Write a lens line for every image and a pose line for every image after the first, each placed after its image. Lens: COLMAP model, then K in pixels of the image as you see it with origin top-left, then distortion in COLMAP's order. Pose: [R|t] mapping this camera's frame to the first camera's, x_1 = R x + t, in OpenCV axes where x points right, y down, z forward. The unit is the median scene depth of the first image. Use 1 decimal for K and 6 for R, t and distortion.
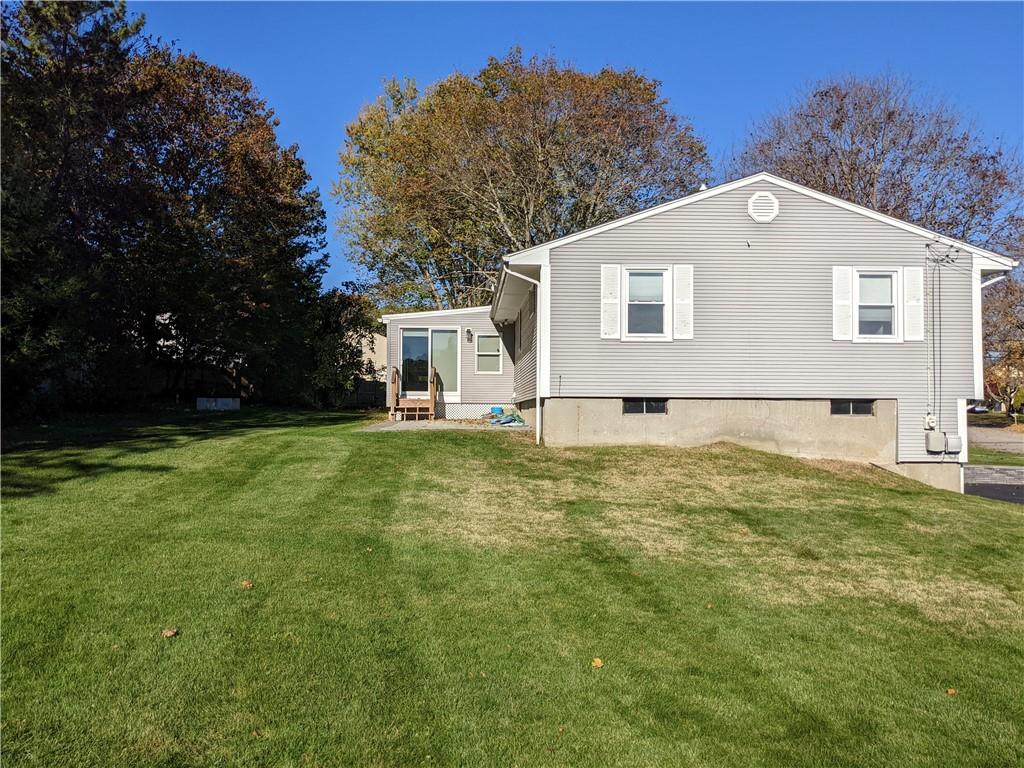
lens RADIAL K [[796.1, 0, 506.5], [0, 796.1, 388.2], [0, 0, 1]] dist [0.050397, -0.084705]
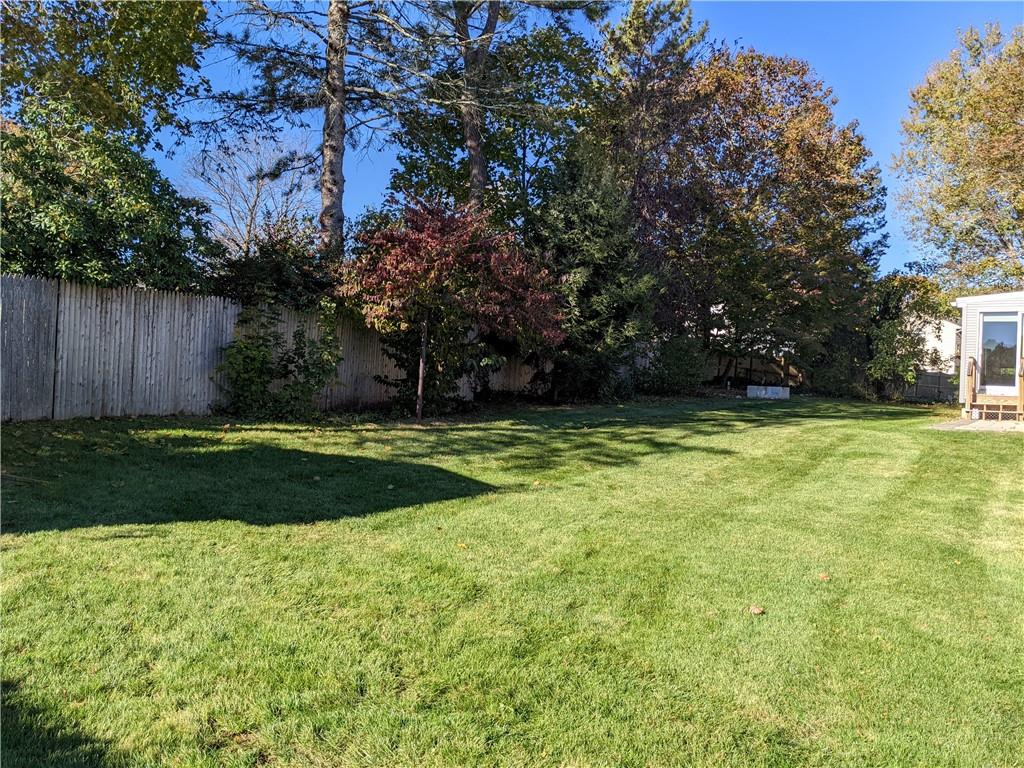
lens RADIAL K [[796.1, 0, 506.5], [0, 796.1, 388.2], [0, 0, 1]] dist [0.050397, -0.084705]
pose [[0.793121, 0.033569, -0.608139, -0.014074], [-0.024899, 0.999432, 0.022696, -0.000182], [0.608555, -0.002858, 0.793506, -0.007695]]
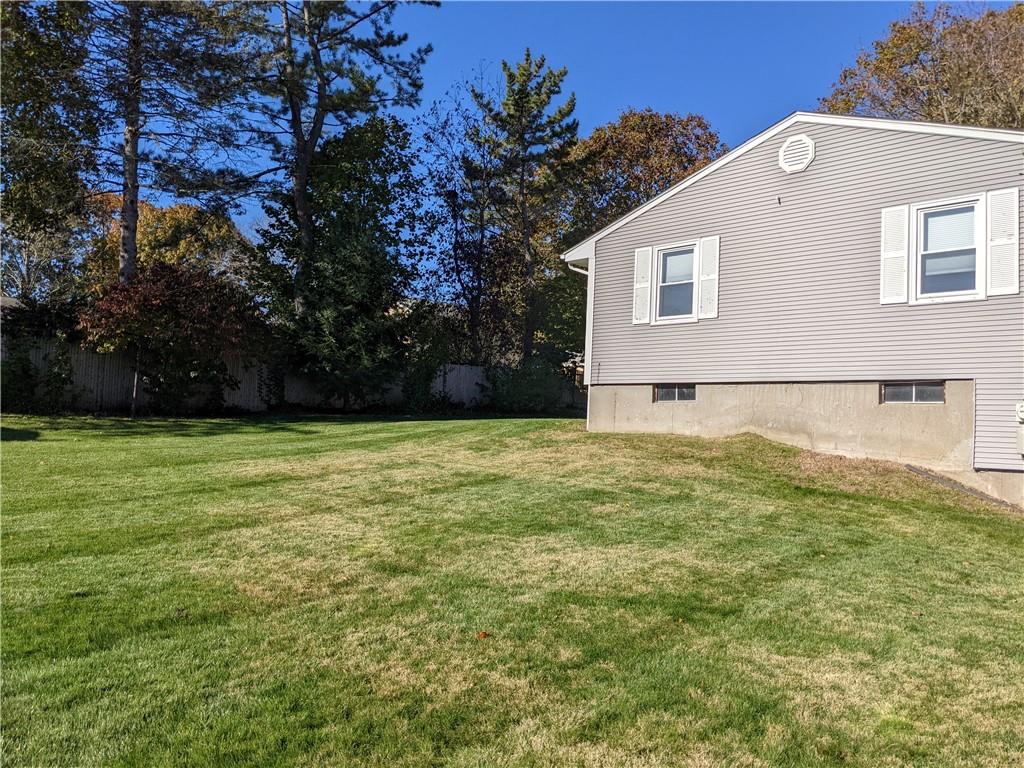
lens RADIAL K [[813.8, 0, 511.4], [0, 813.8, 377.1], [0, 0, 1]] dist [0.066443, -0.114652]
pose [[0.670978, -0.024568, -0.741070, 0.745732], [-0.015525, 0.998766, -0.047168, 0.051824], [0.741314, 0.043154, 0.669769, 0.212021]]
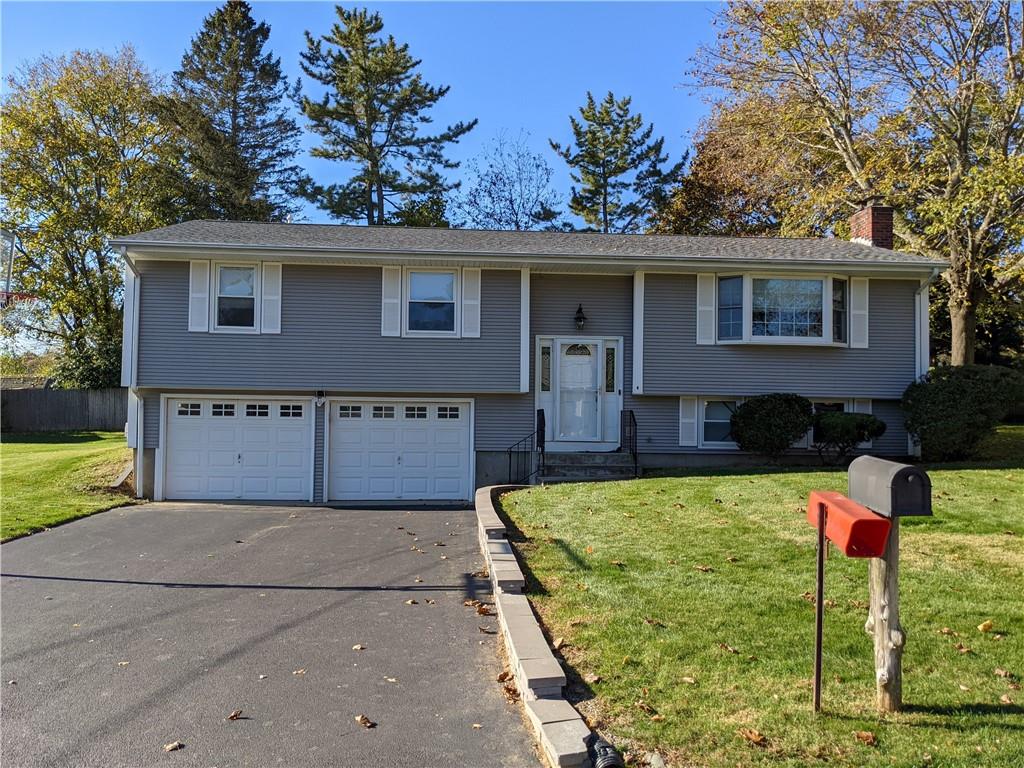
lens RADIAL K [[796.1, 0, 506.5], [0, 796.1, 388.2], [0, 0, 1]] dist [0.050397, -0.084705]
pose [[0.029997, -0.049456, -0.998326, 1.619285], [0.019314, 0.998617, -0.048890, 0.074868], [0.999363, -0.017815, 0.030911, 1.465774]]
